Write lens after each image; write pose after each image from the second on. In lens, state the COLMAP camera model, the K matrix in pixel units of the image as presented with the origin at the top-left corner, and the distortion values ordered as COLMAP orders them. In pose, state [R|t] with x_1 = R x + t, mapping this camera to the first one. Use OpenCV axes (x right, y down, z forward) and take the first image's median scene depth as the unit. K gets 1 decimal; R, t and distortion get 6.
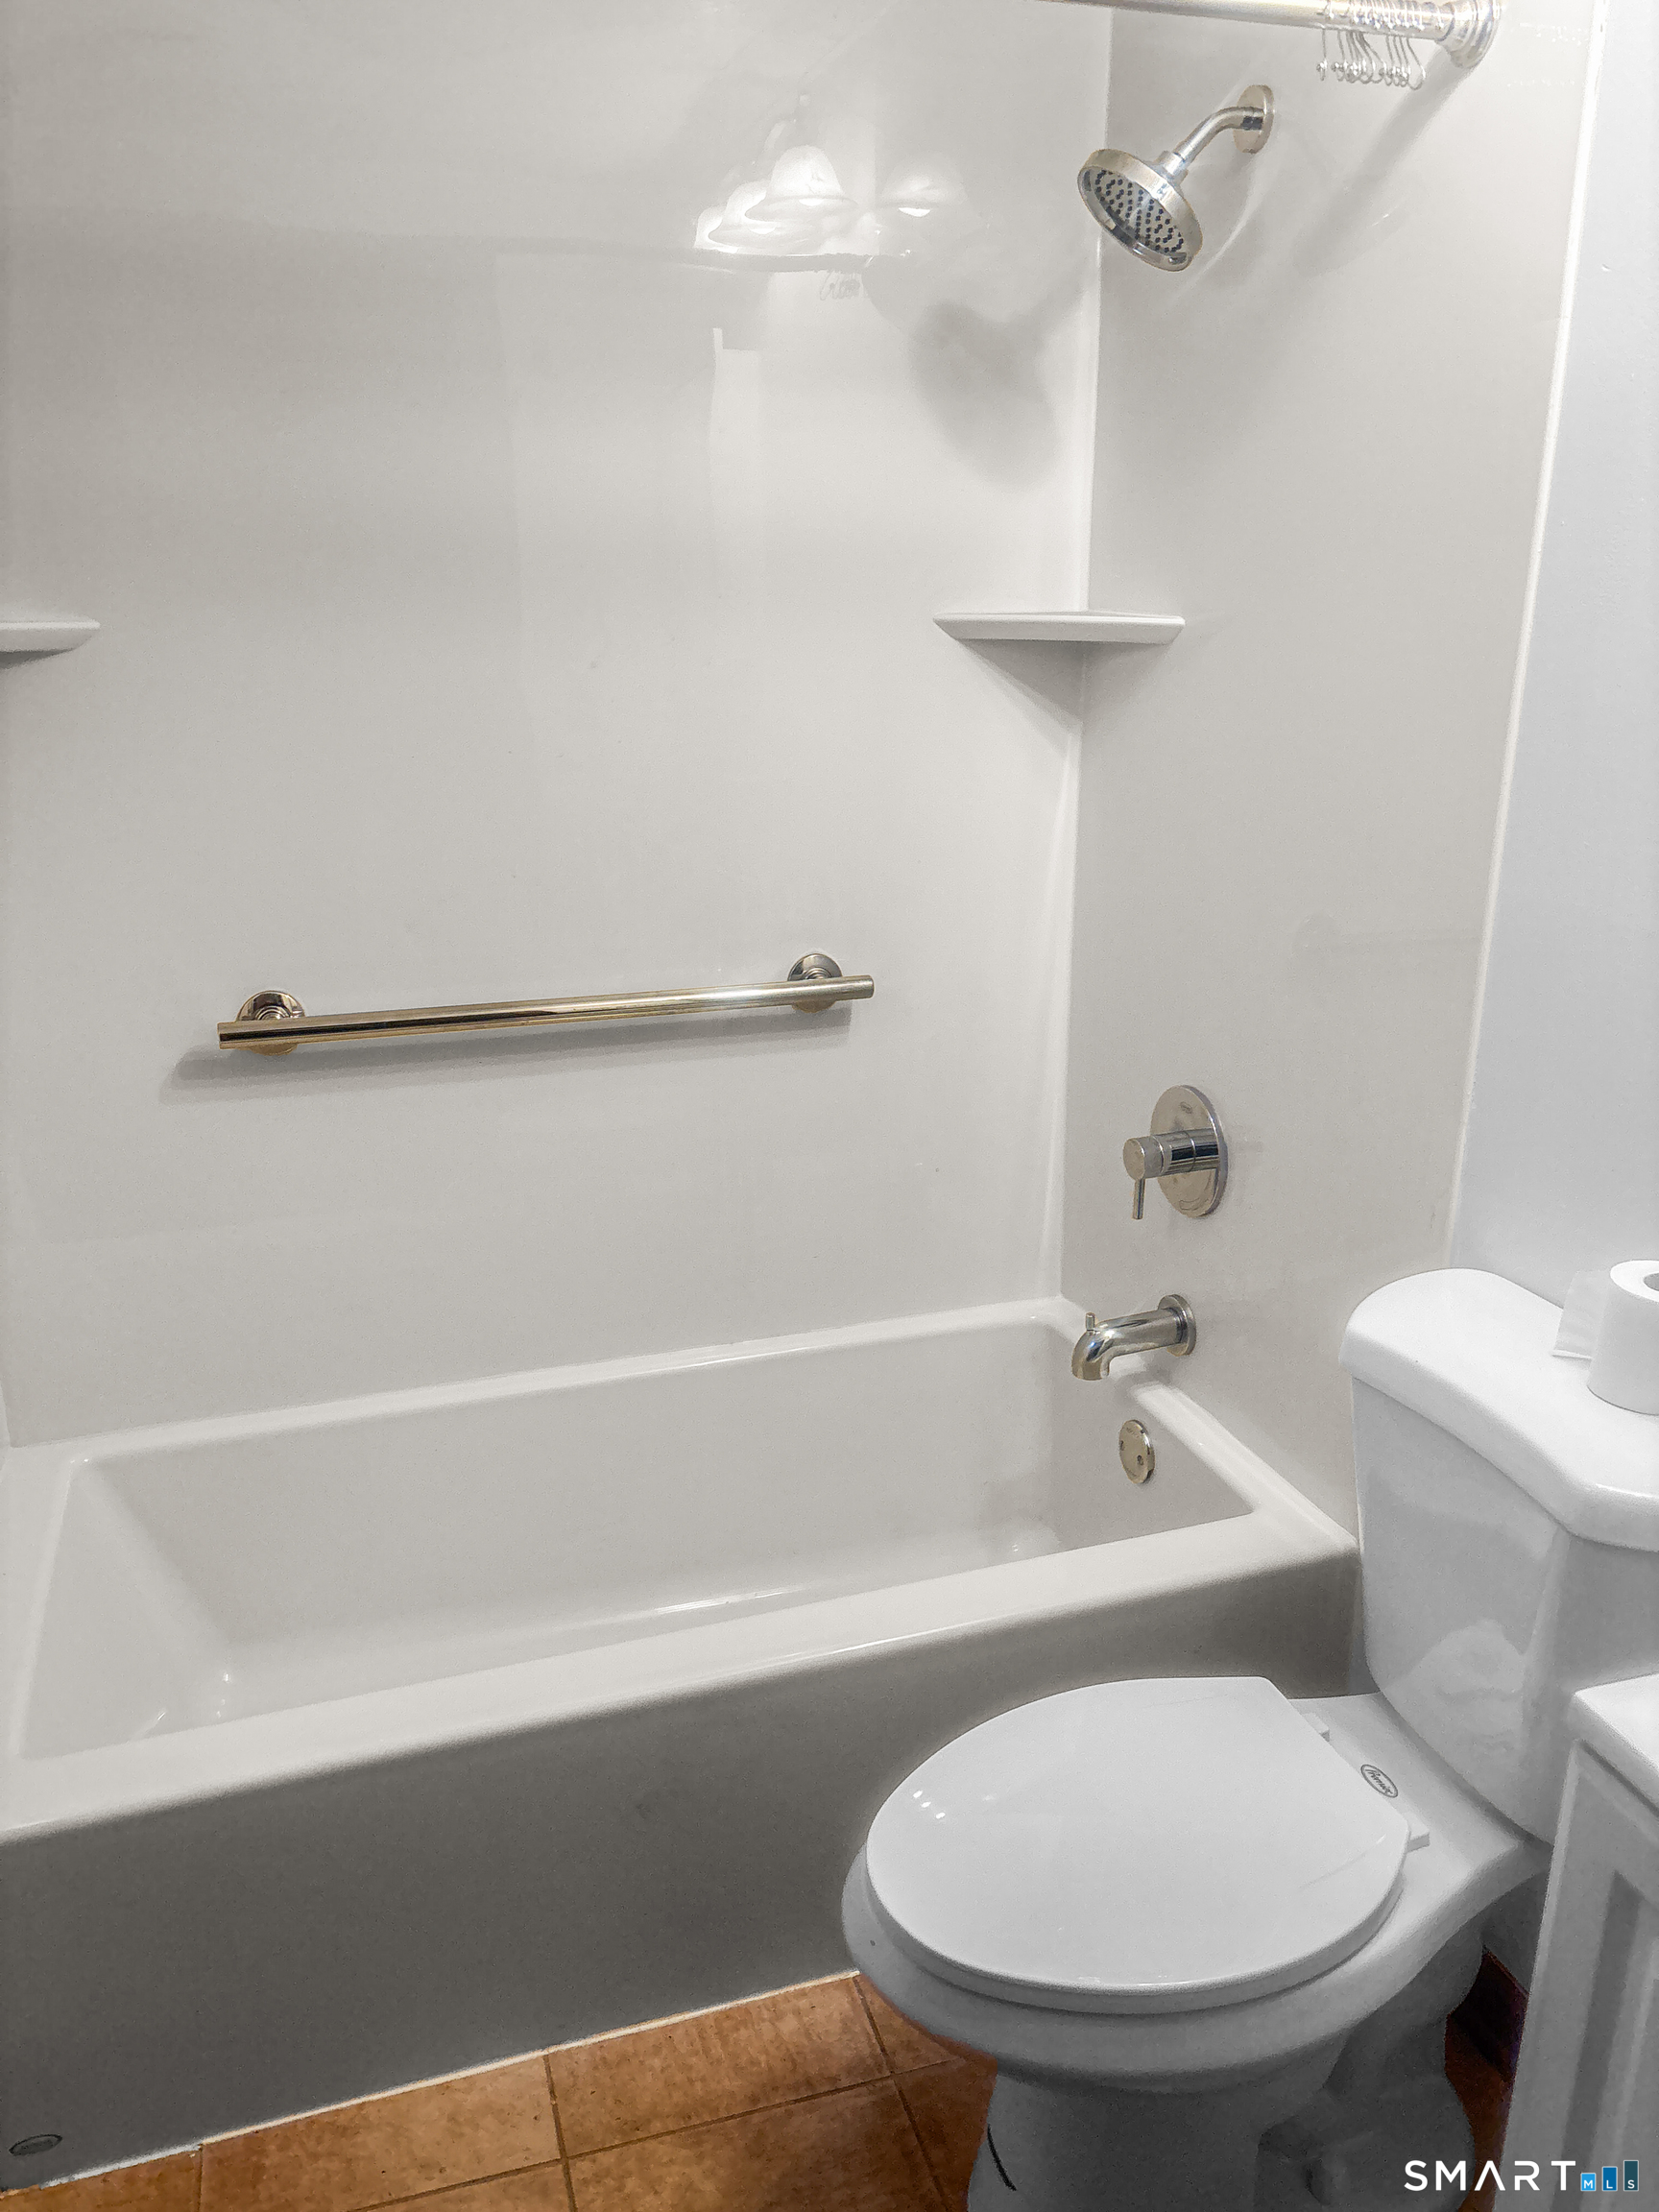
lens RADIAL K [[1783.1, 0, 799.2], [0, 1783.1, 1089.3], [0, 0, 1]] dist [0.050016, 0.006230]
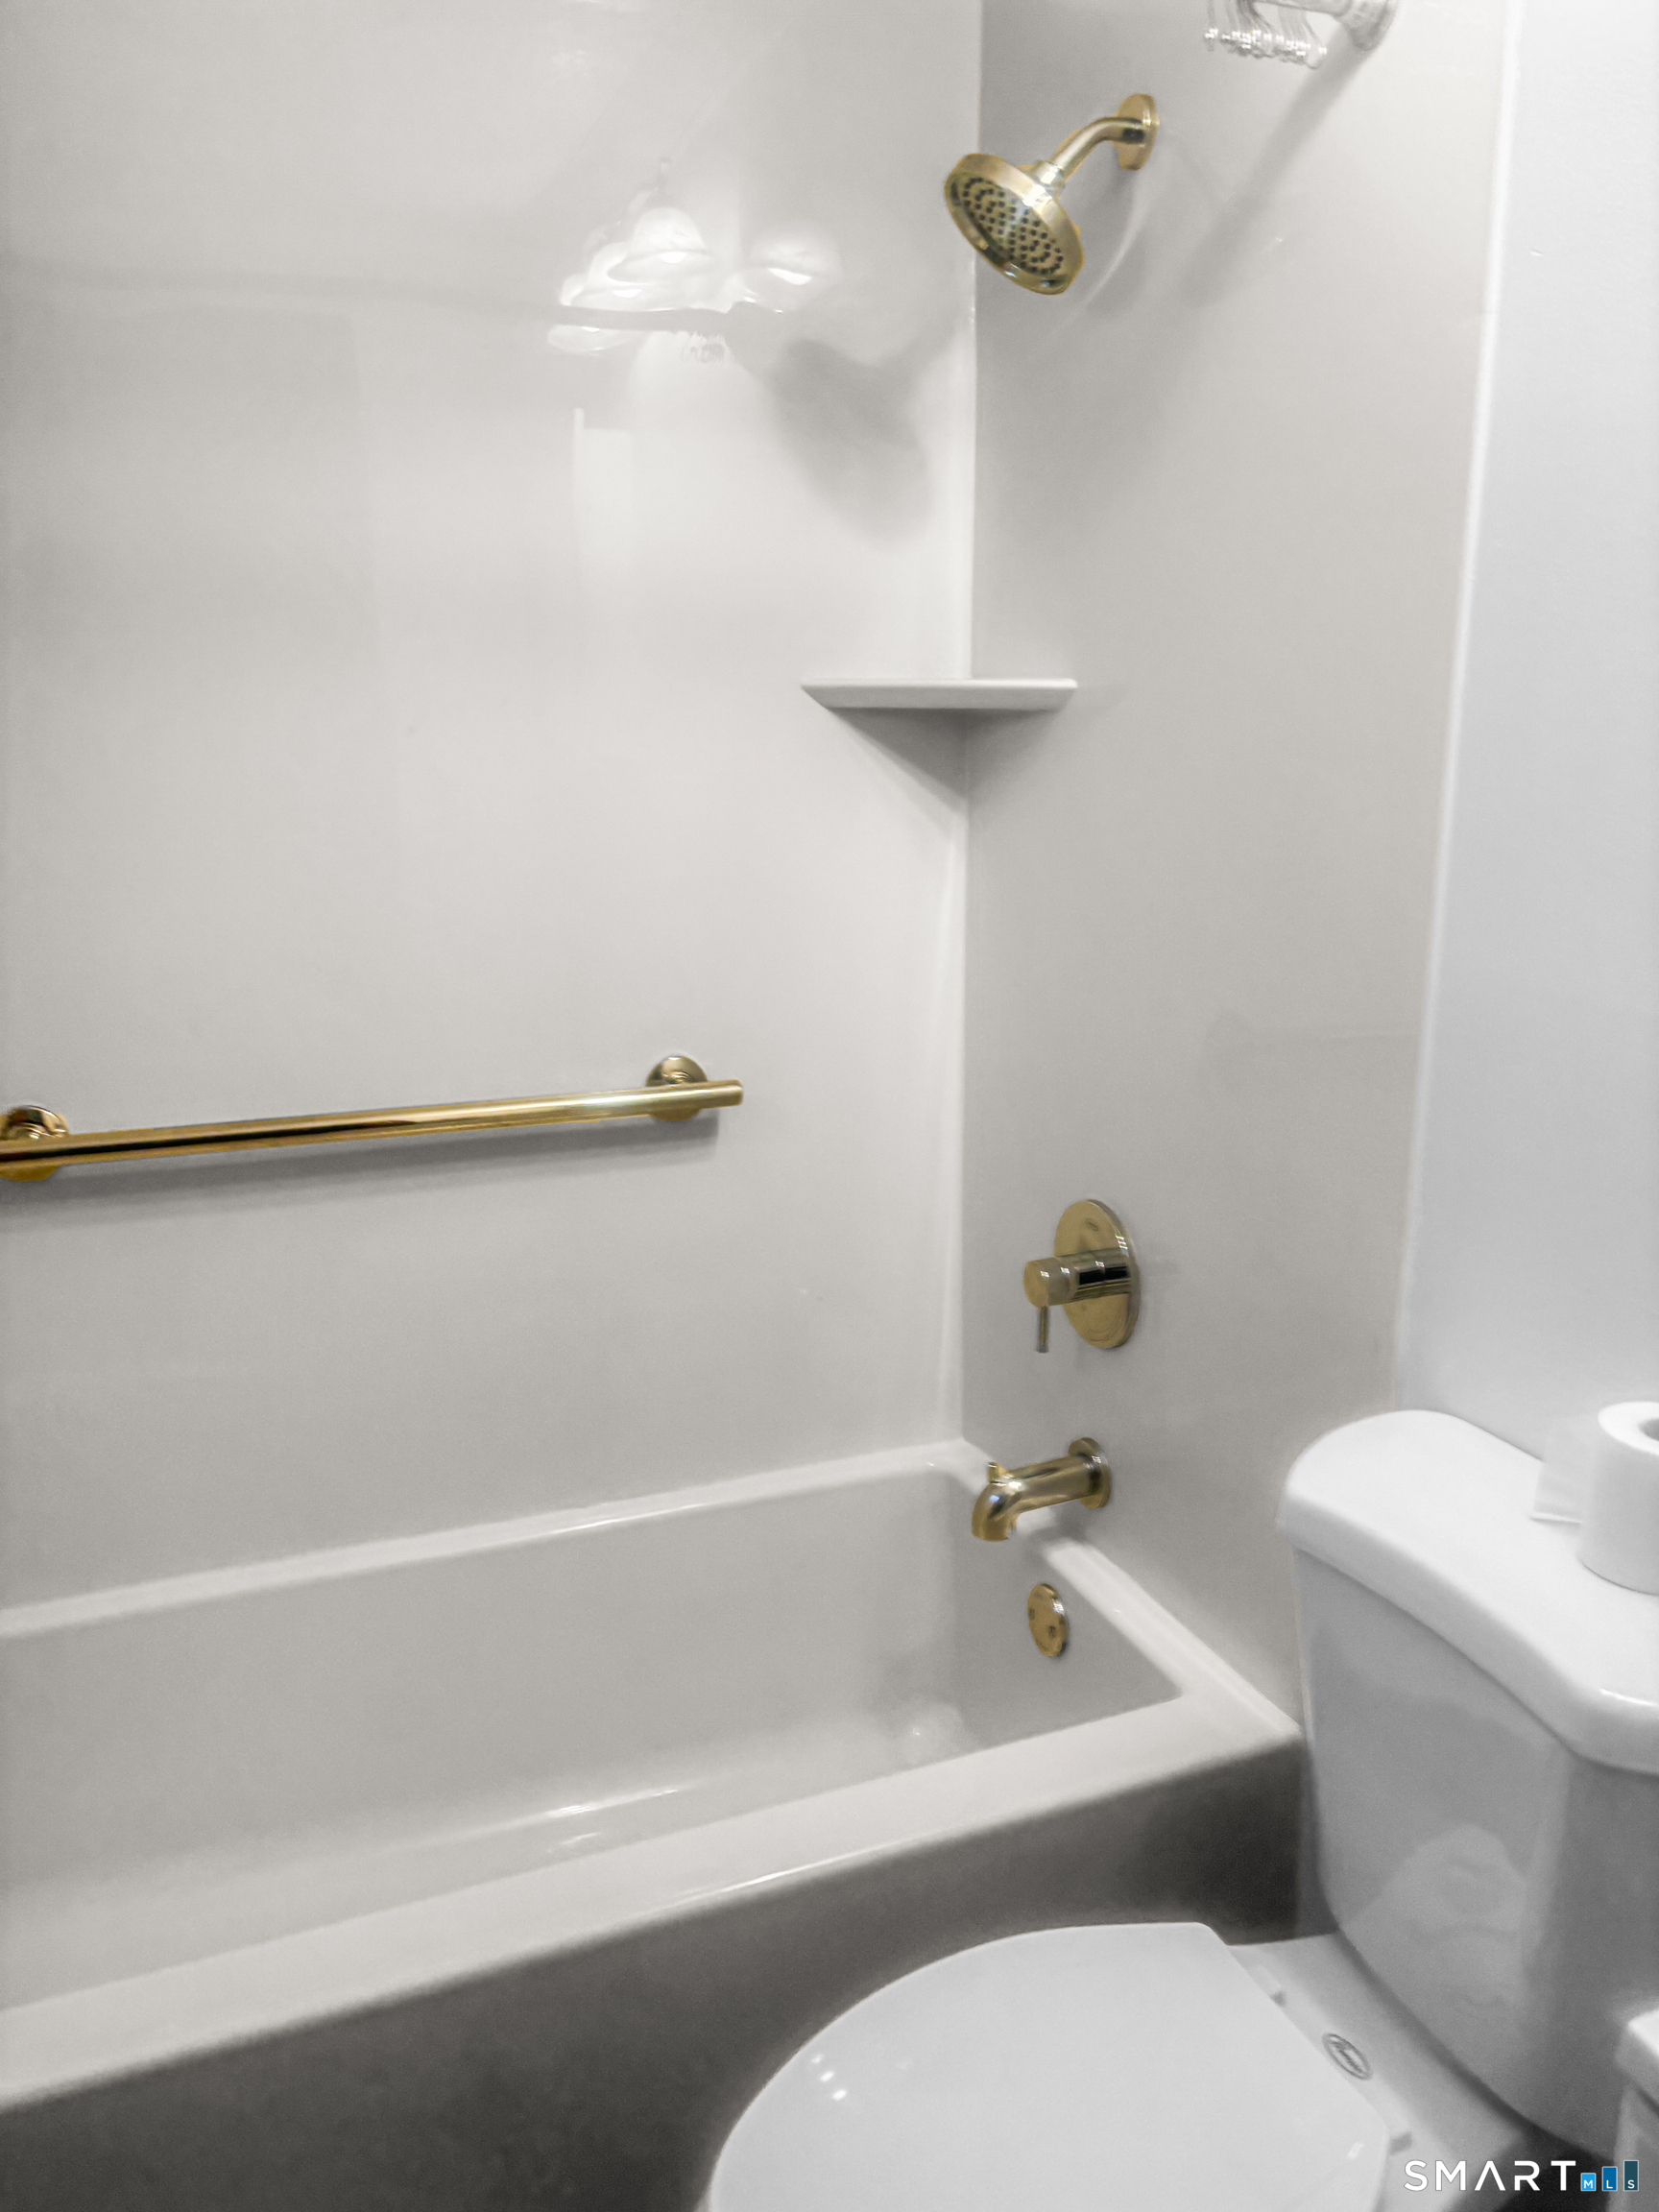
lens RADIAL K [[1783.1, 0, 827.2], [0, 1783.1, 1087.2], [0, 0, 1]] dist [0.050016, 0.006230]
pose [[0.997982, -0.011927, 0.062369, 0.032171], [0.016084, 0.997651, -0.066587, -0.000685], [-0.061428, 0.067456, 0.995829, 0.128627]]
